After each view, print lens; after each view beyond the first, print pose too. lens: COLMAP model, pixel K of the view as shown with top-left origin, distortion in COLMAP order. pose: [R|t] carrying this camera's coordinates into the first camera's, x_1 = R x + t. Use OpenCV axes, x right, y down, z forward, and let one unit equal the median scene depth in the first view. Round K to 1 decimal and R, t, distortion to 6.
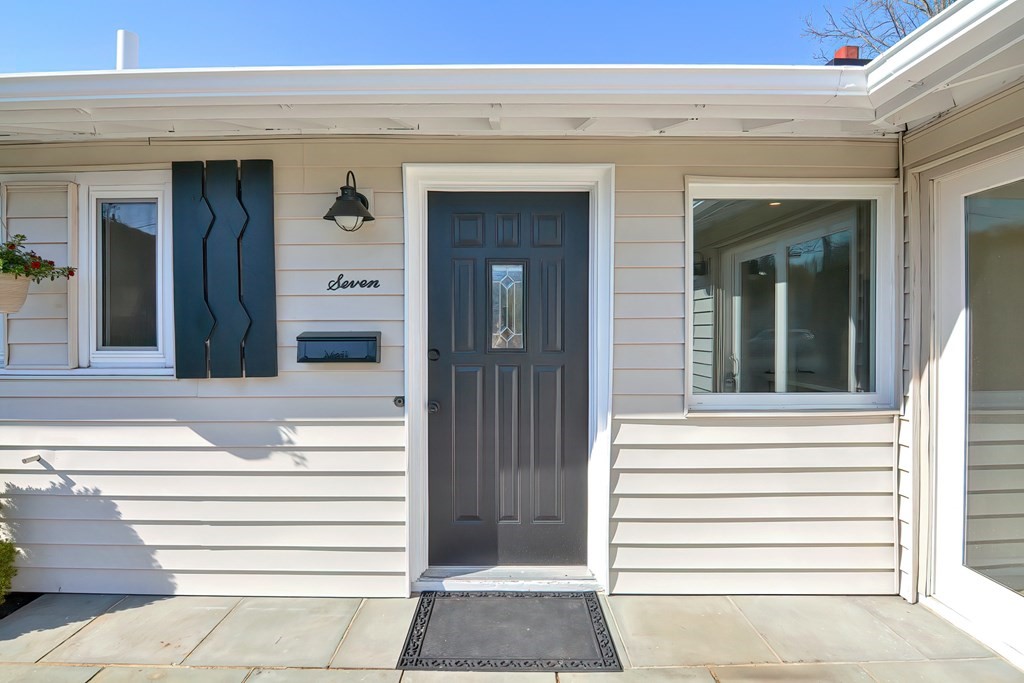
lens RADIAL K [[506.4, 0, 504.2], [0, 506.4, 347.6], [0, 0, 1]] dist [-0.000757, -0.008730]
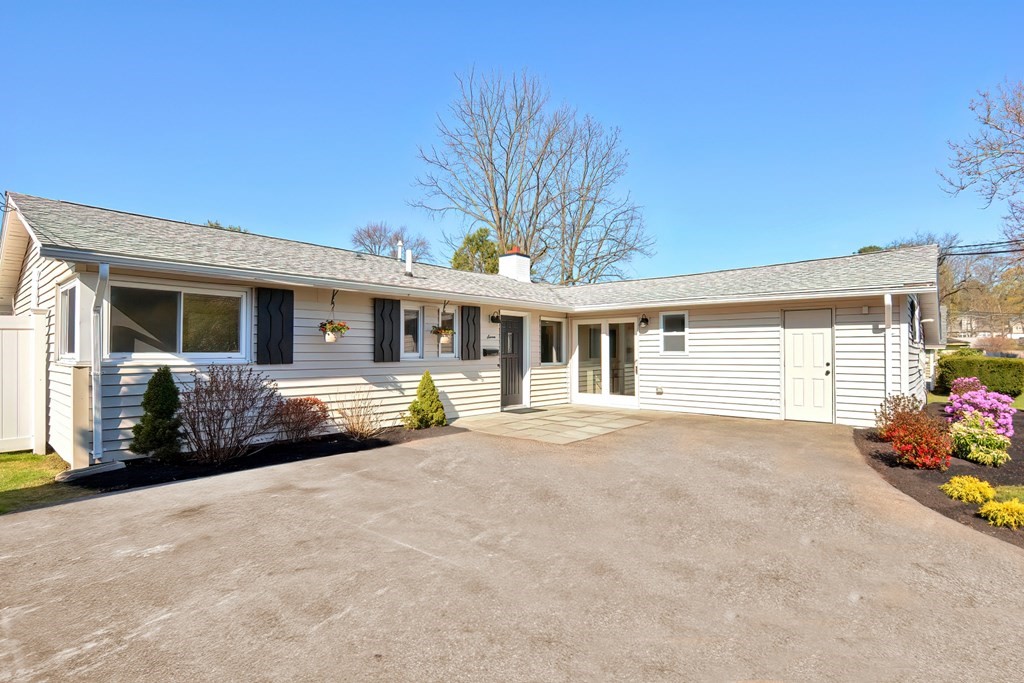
lens RADIAL K [[506.4, 0, 504.2], [0, 506.4, 347.6], [0, 0, 1]] dist [-0.000757, -0.008730]
pose [[0.652346, 0.012022, 0.757826, -3.347418], [0.000140, 0.999872, -0.015982, 0.026264], [-0.757921, 0.010532, 0.652261, -1.765683]]
